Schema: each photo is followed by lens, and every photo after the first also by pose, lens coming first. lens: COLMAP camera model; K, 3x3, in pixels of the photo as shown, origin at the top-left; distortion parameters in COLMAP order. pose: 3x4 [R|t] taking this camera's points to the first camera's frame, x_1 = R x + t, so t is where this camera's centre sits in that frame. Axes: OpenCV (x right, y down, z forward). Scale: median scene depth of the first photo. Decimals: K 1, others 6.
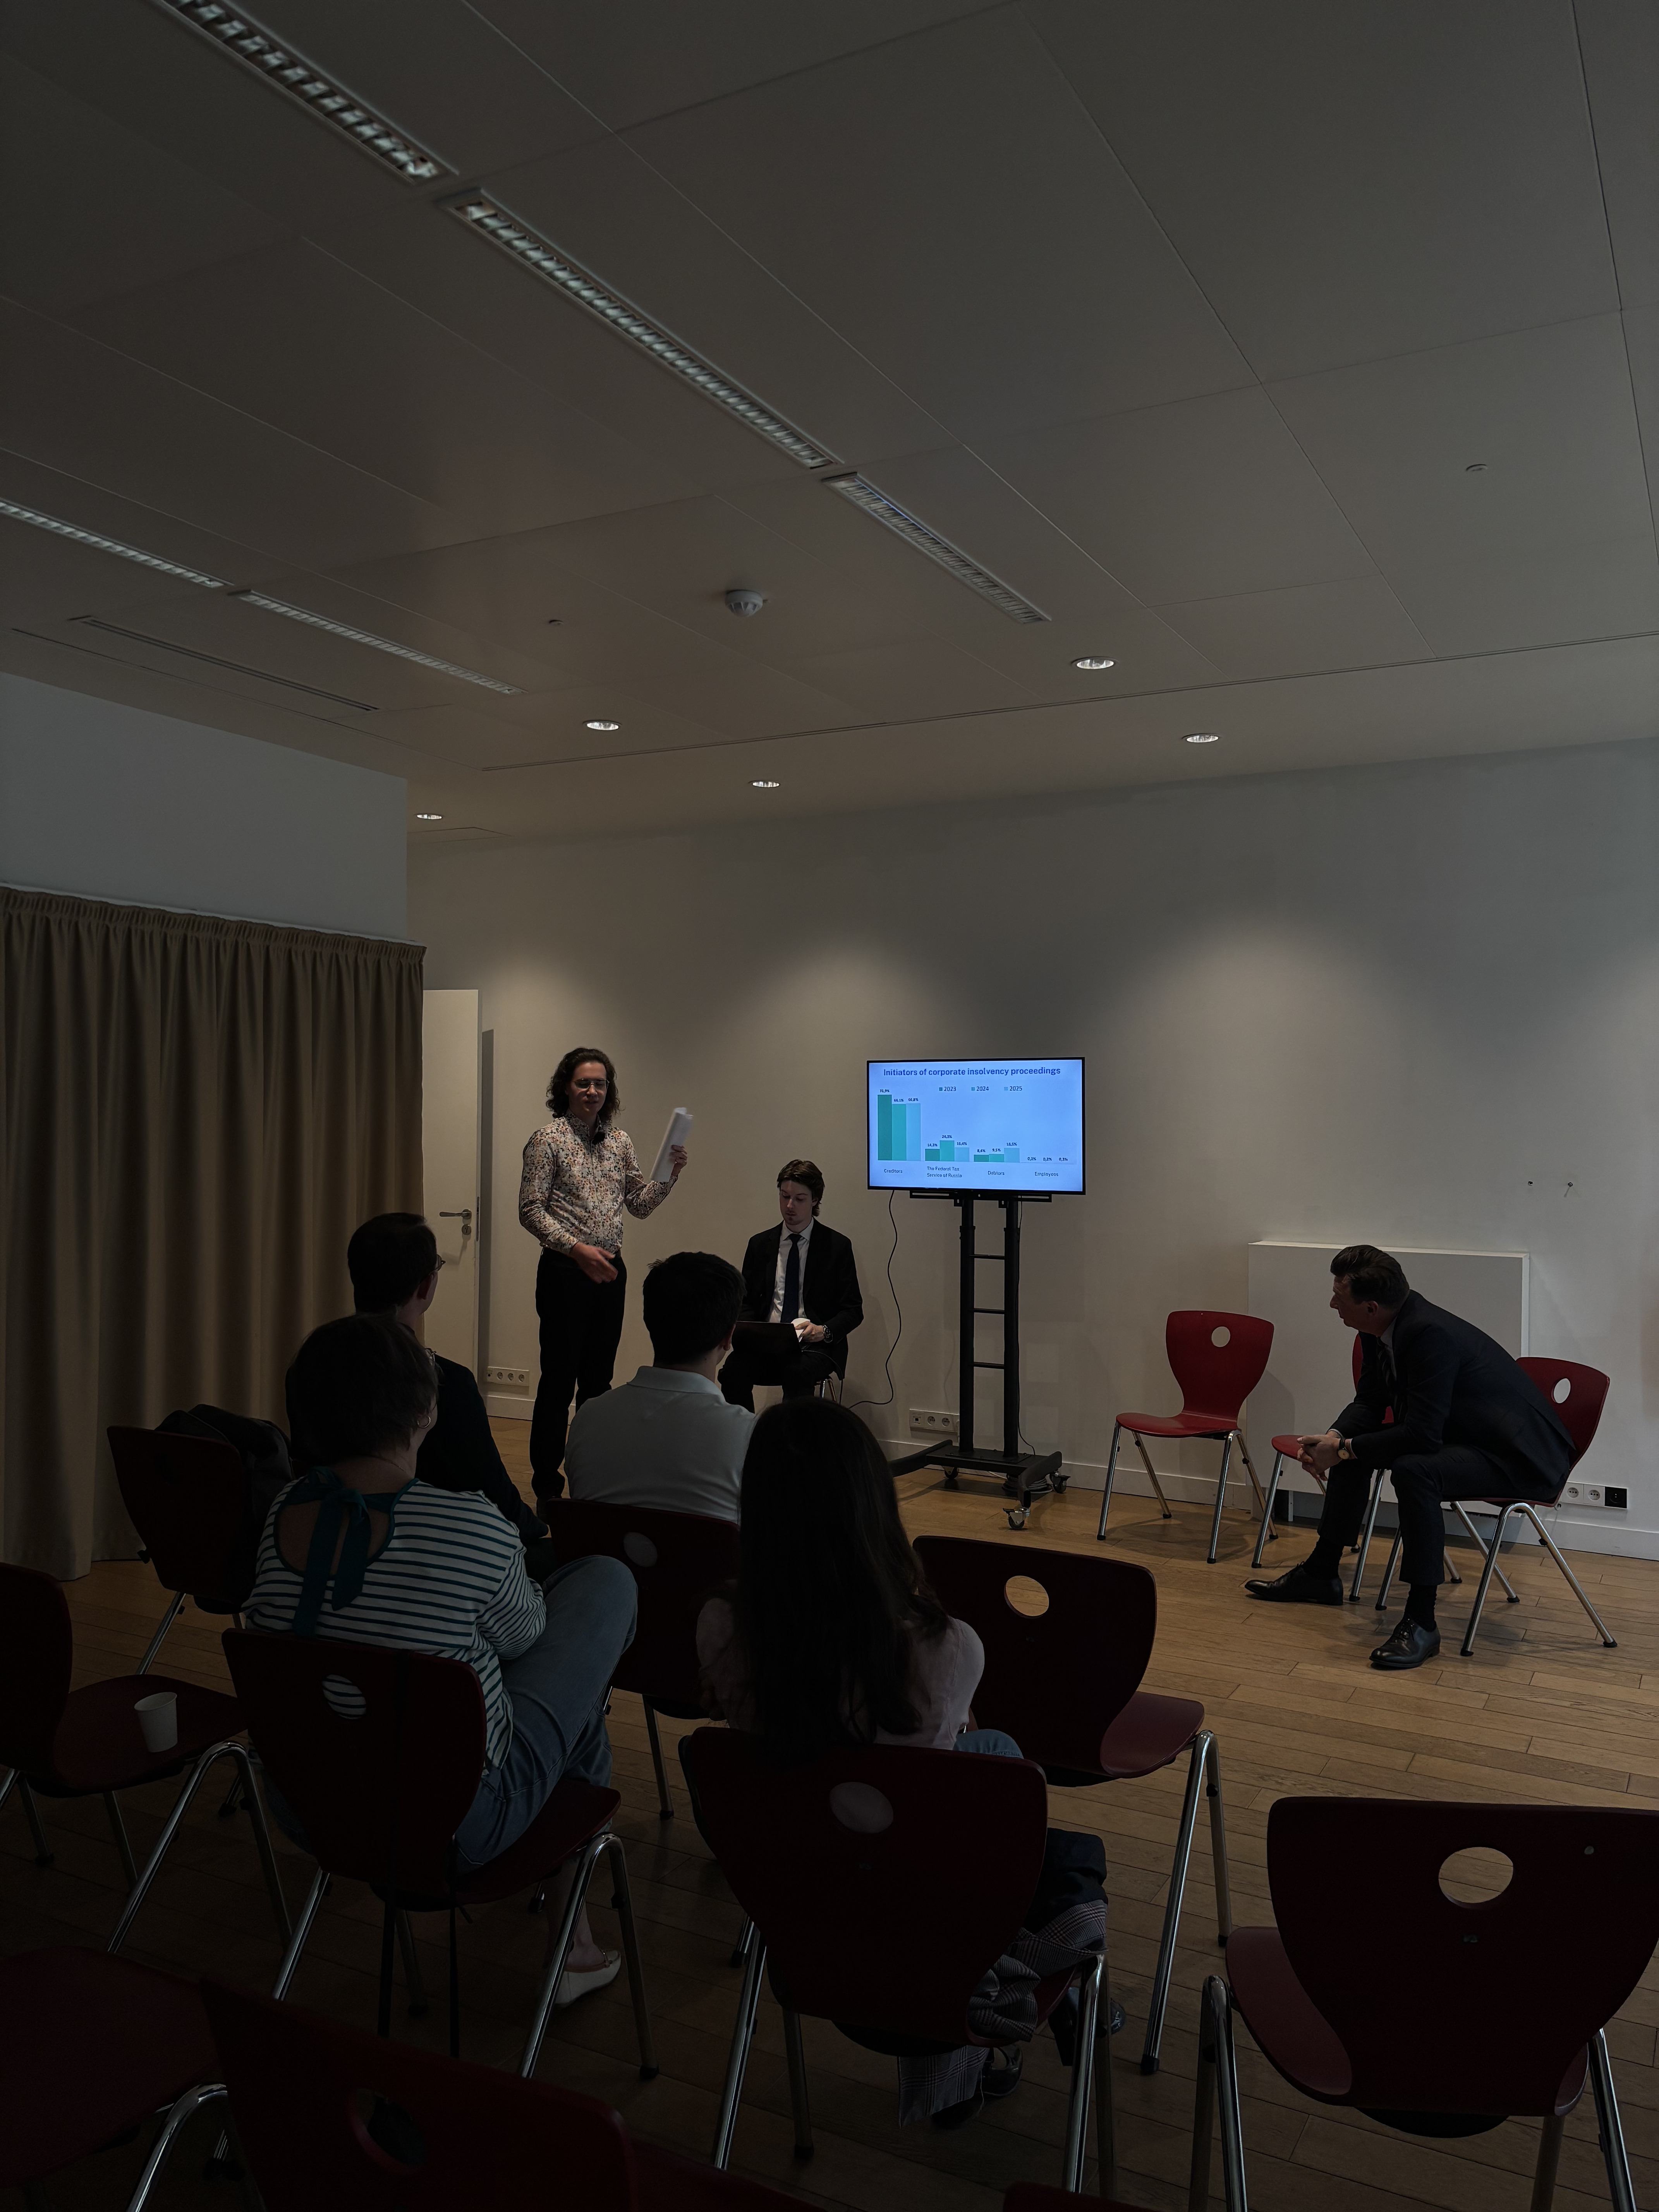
lens RADIAL K [[1680.5, 0, 829.5], [0, 1680.5, 1106.0], [0, 0, 1]] dist [-0.002408, -0.001213]
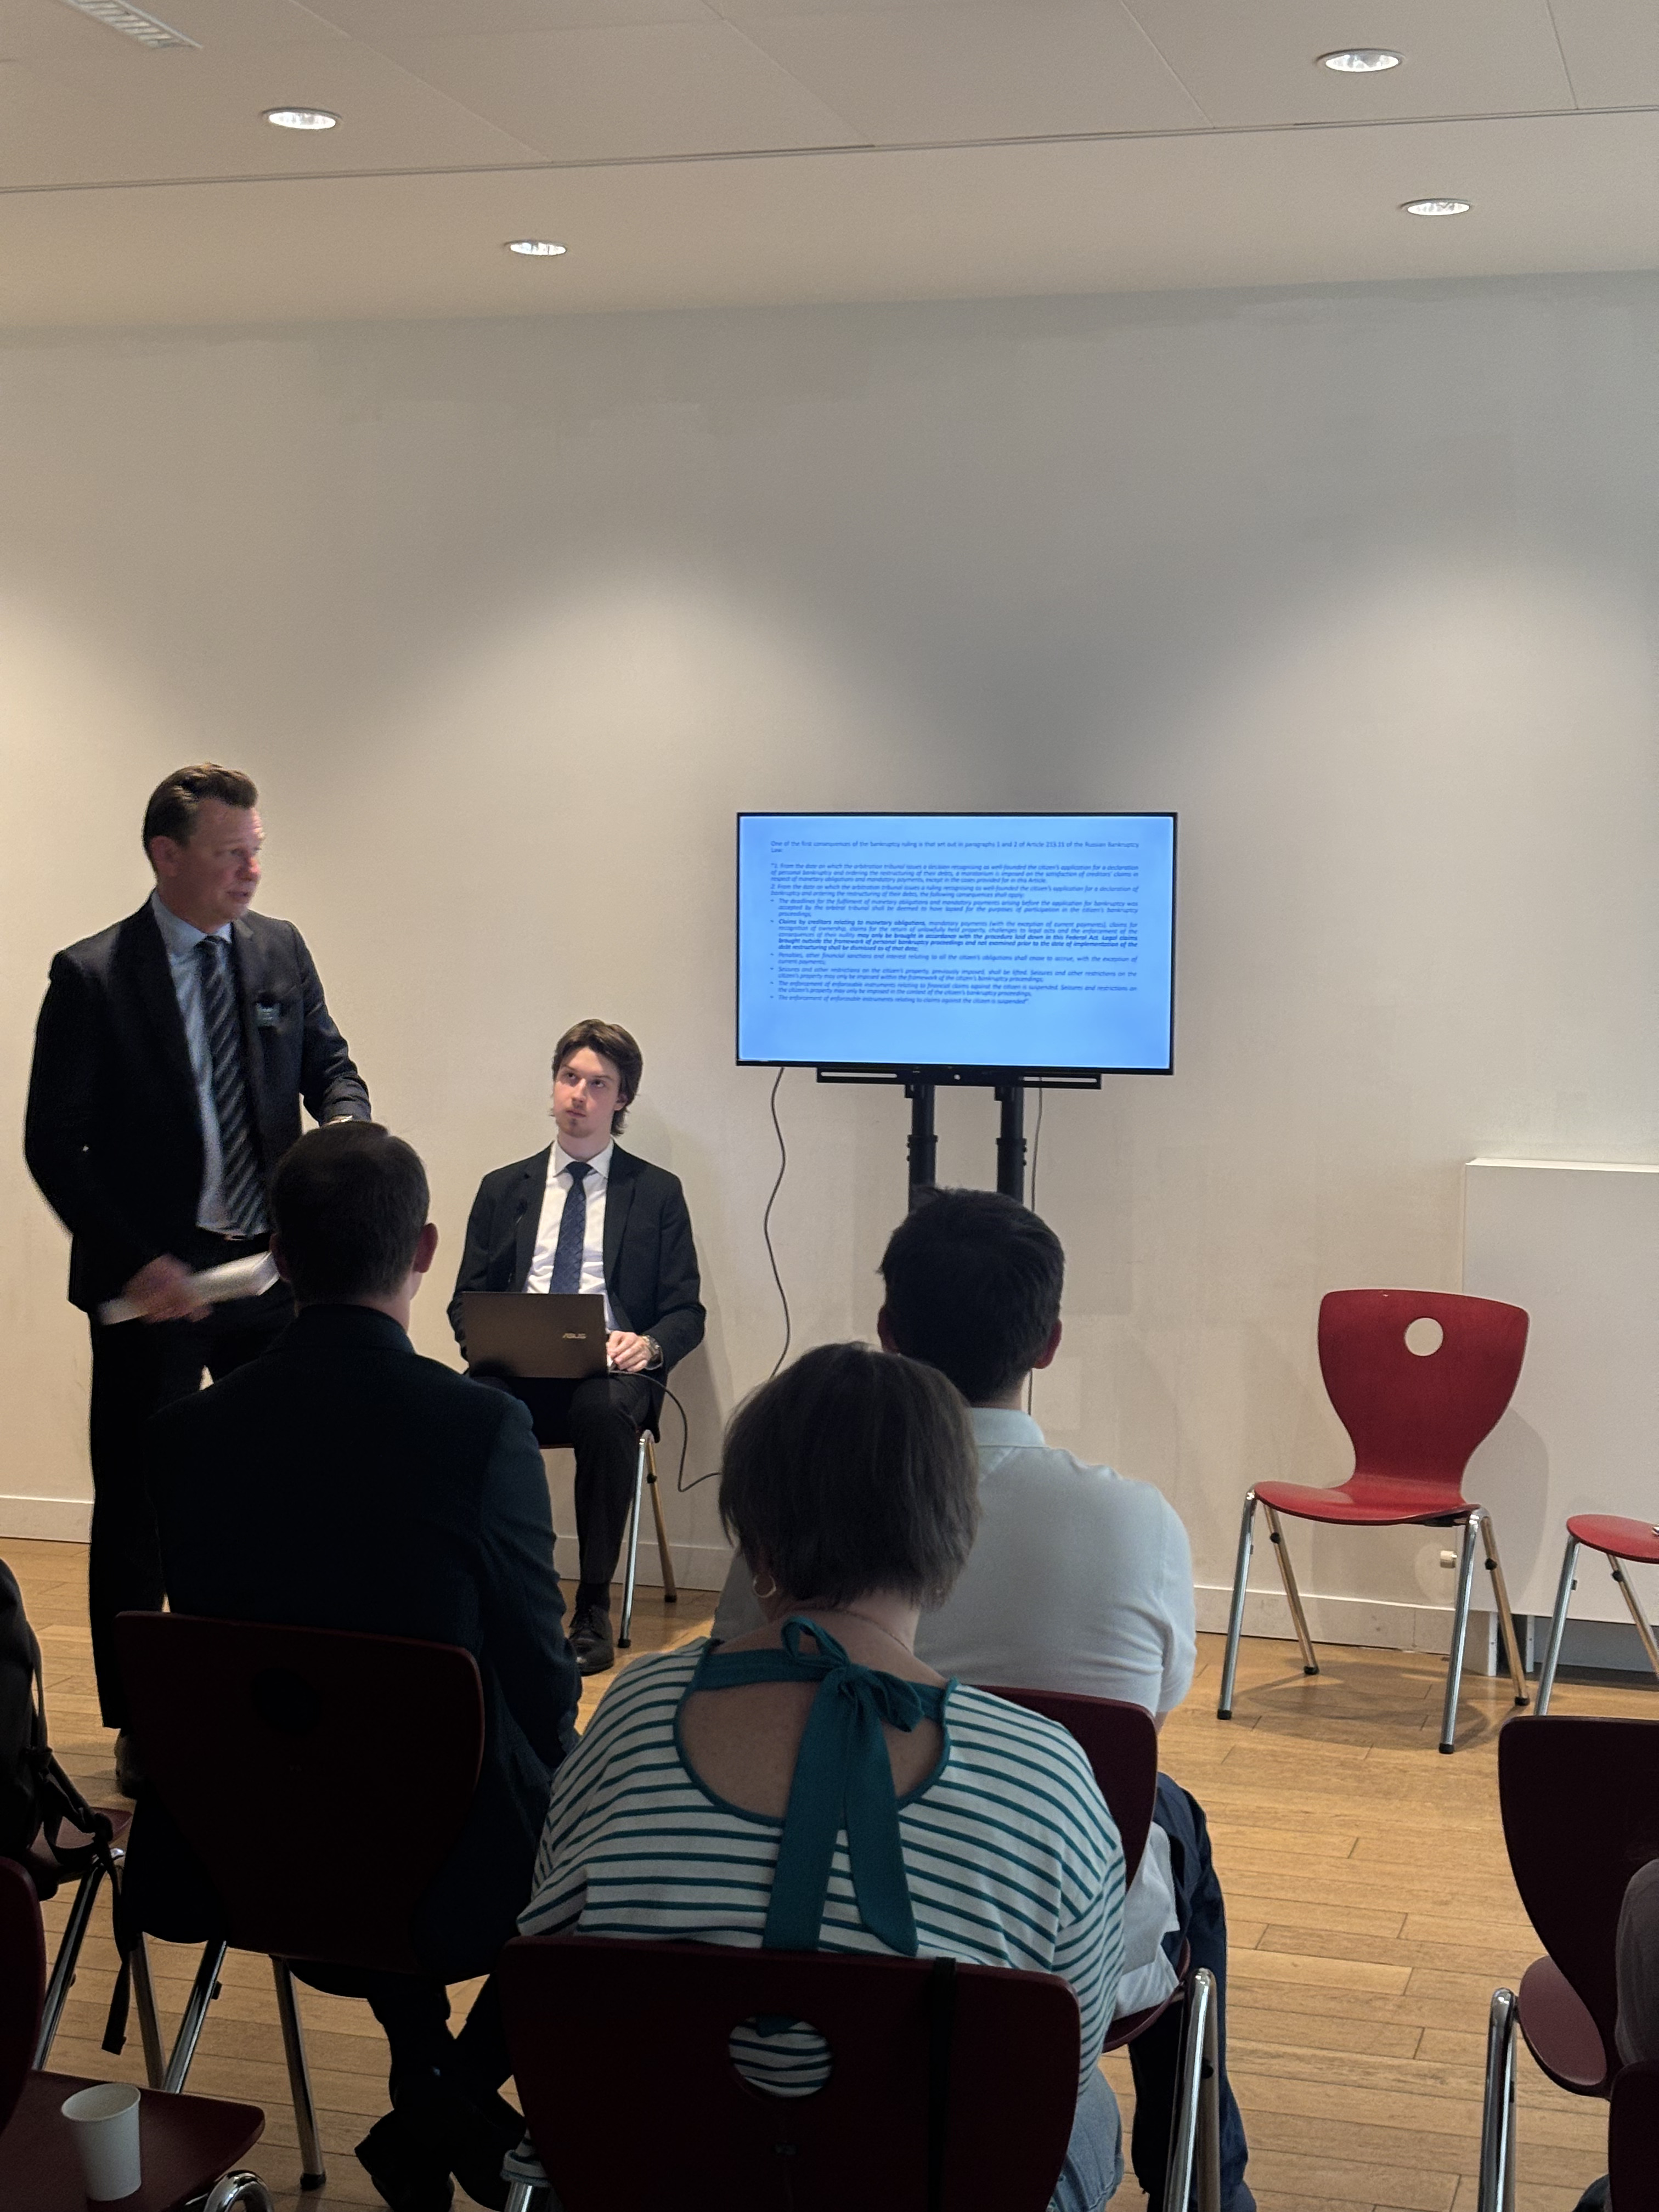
lens RADIAL K [[3370.5, 0, 829.5], [0, 3370.5, 1106.0], [0, 0, 1]] dist [0.024897, -0.017207]
pose [[0.976076, -0.005505, 0.217358, -0.185326], [-0.009099, 0.997769, 0.066131, -0.006533], [-0.217238, -0.066526, 0.973849, -0.006072]]
